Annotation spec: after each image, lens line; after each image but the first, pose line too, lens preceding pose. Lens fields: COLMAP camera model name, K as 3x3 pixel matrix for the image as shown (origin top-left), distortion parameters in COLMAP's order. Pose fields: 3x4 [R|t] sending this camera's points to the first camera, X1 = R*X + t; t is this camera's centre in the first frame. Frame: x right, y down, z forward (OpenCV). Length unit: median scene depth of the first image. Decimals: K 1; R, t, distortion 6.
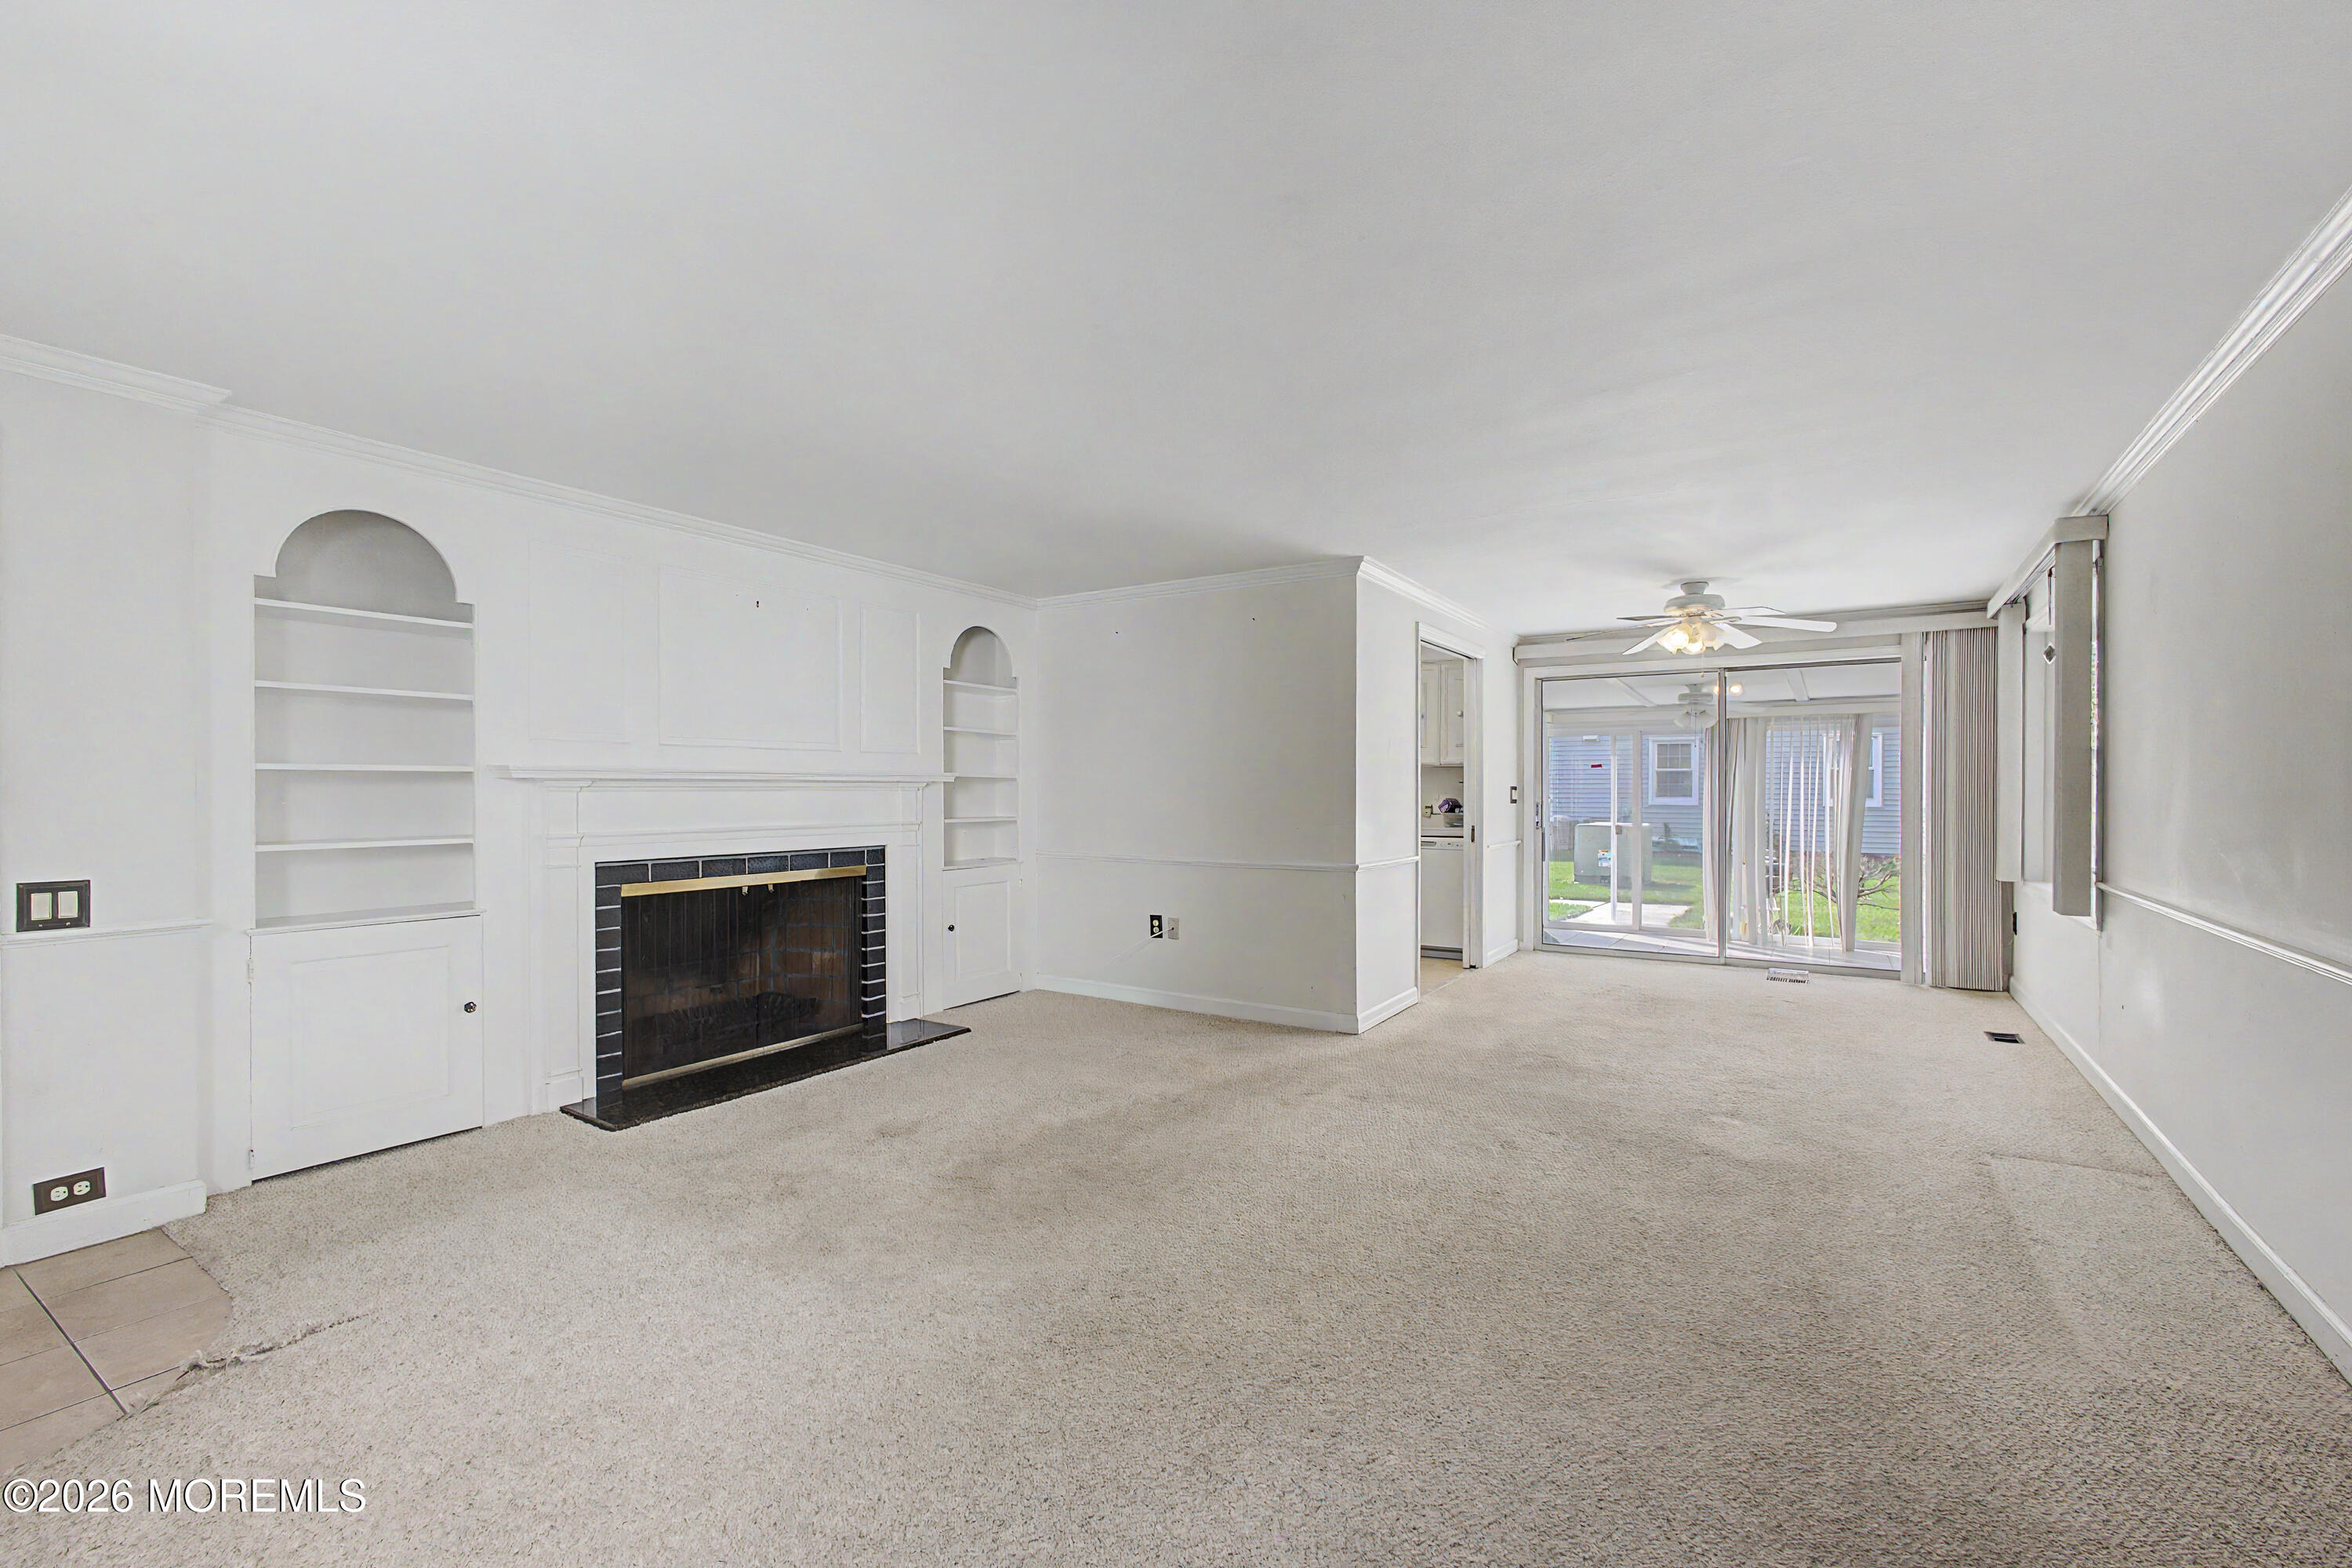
lens RADIAL K [[1024.4, 0, 1175.3], [0, 1024.4, 793.2], [0, 0, 1]] dist [-0.004065, -0.000139]
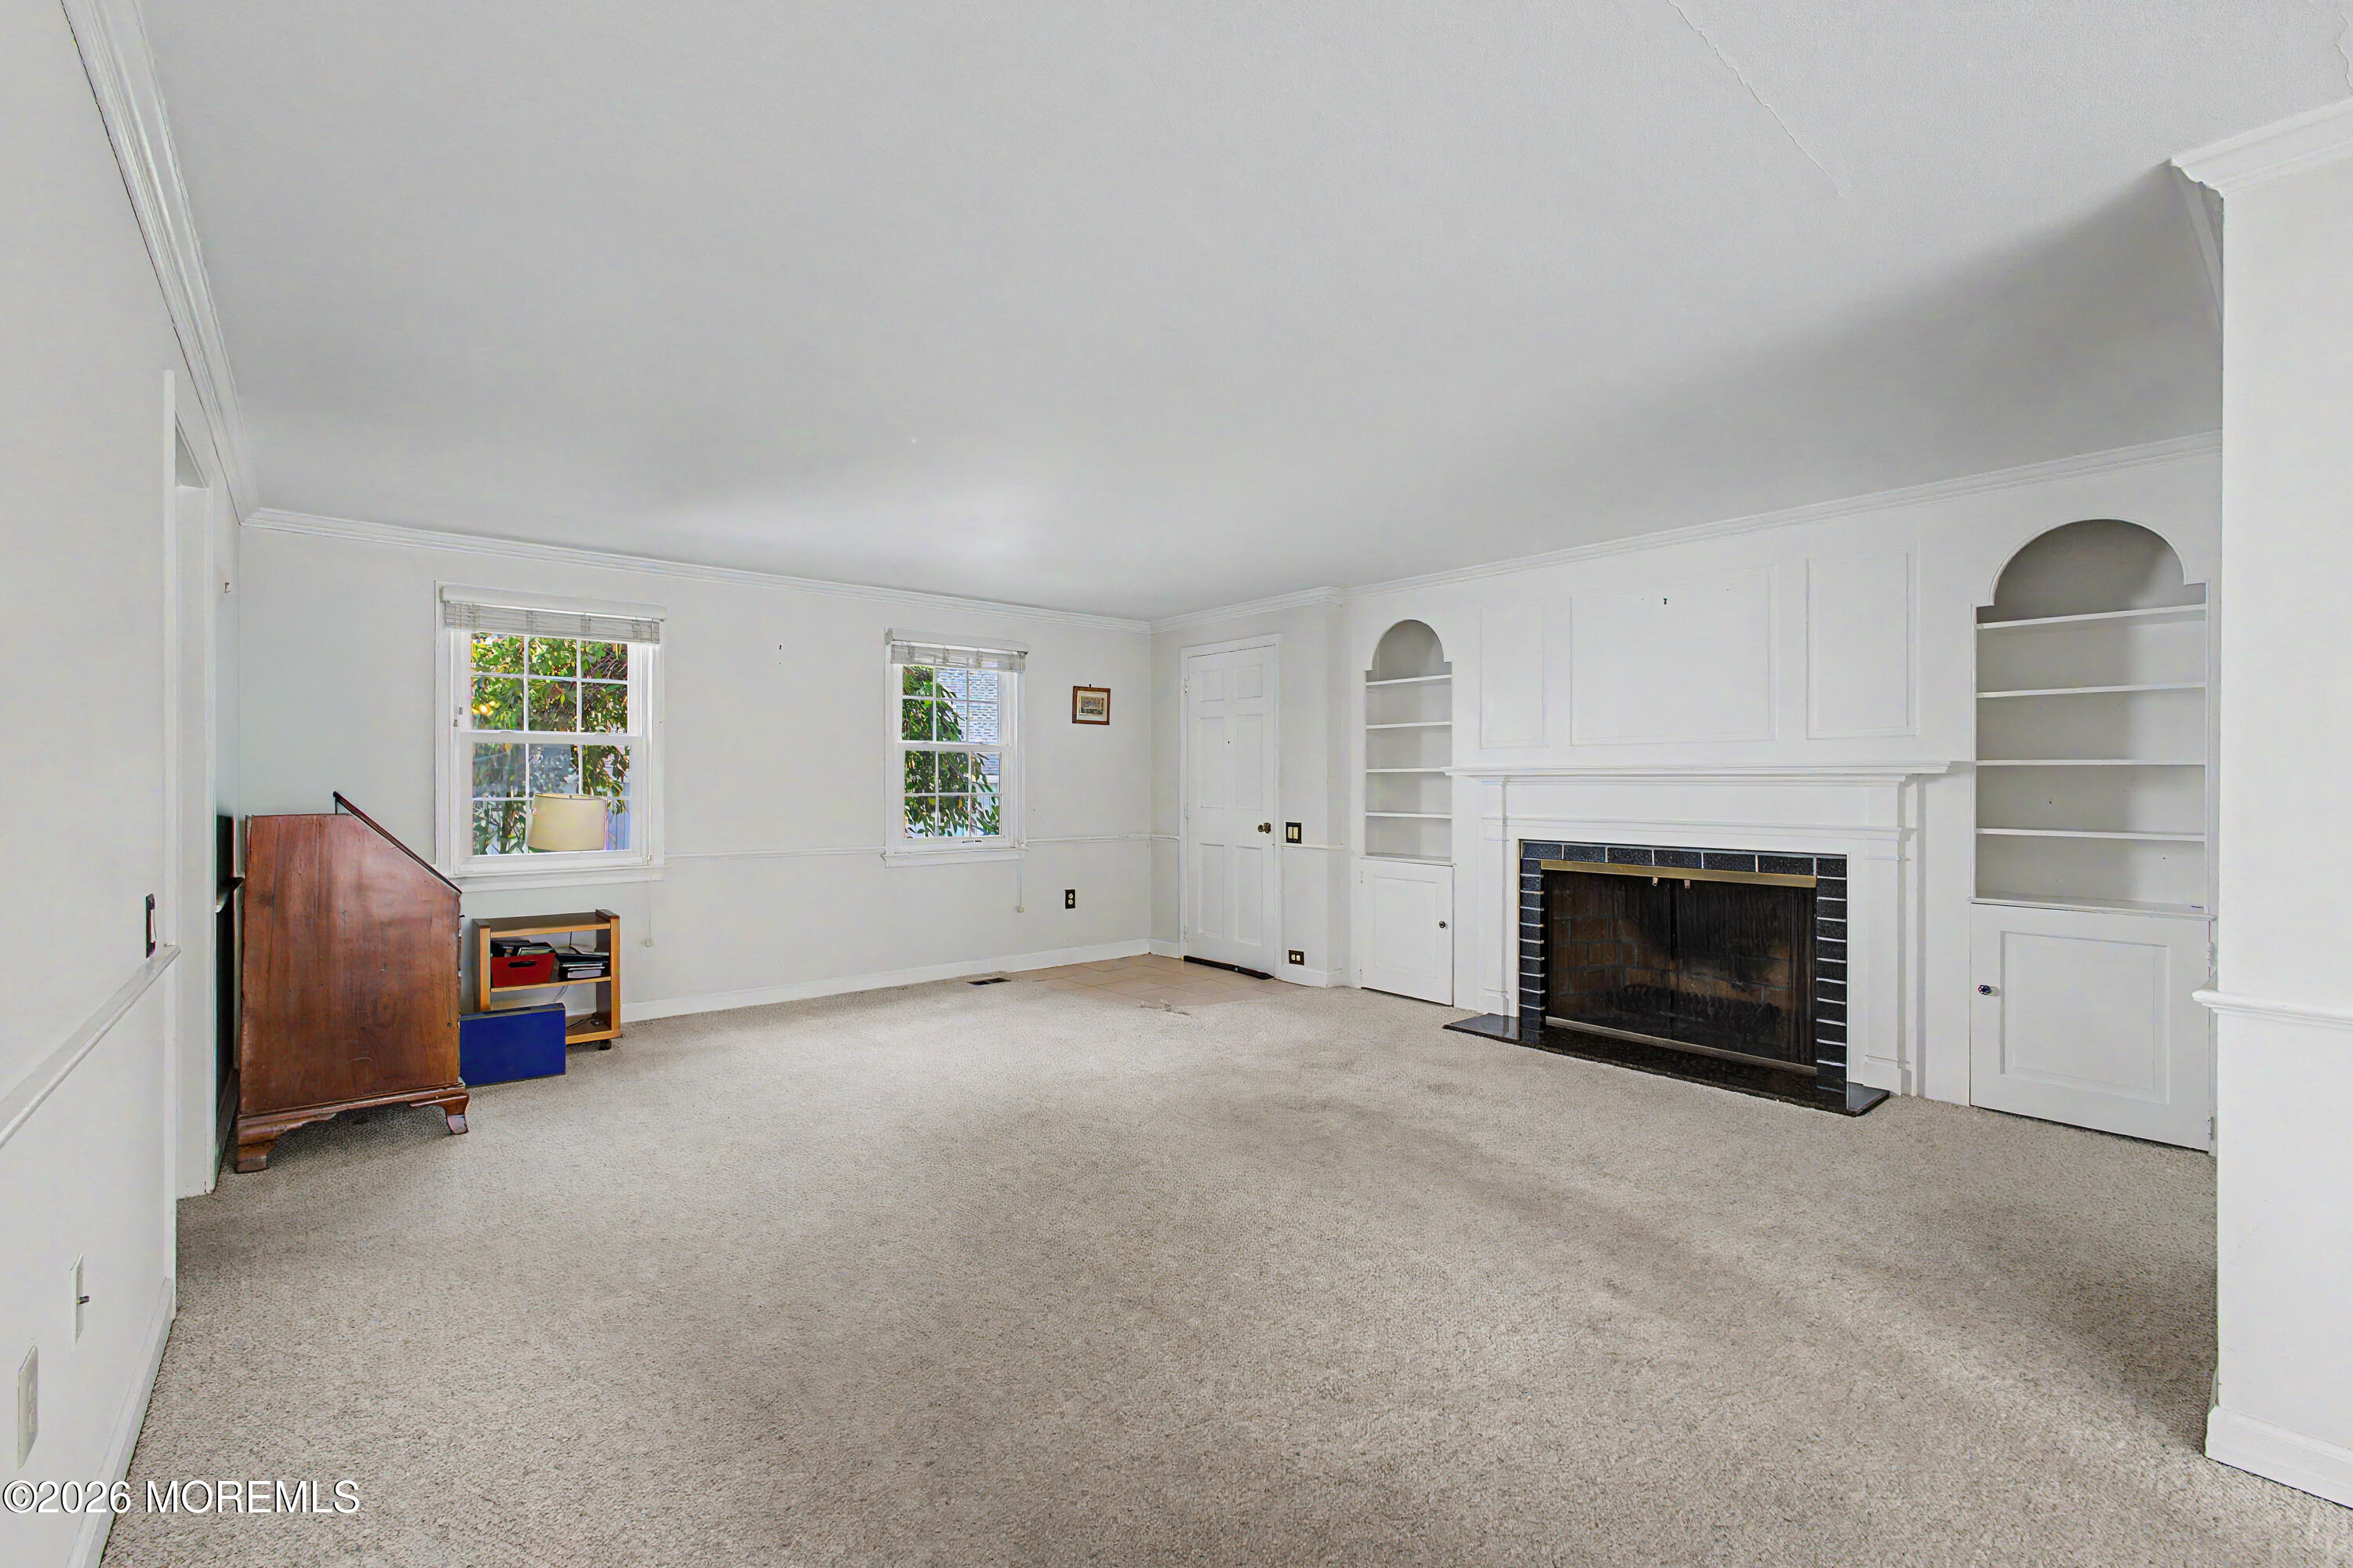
lens RADIAL K [[1024.9, 0, 1174.1], [0, 1024.9, 780.3], [0, 0, 1]] dist [-0.004065, -0.000139]
pose [[-0.295874, 0.000101, -0.955227, 0.601335], [-0.003115, 0.999995, 0.001071, -0.005775], [0.955222, 0.003293, -0.295872, 0.709918]]
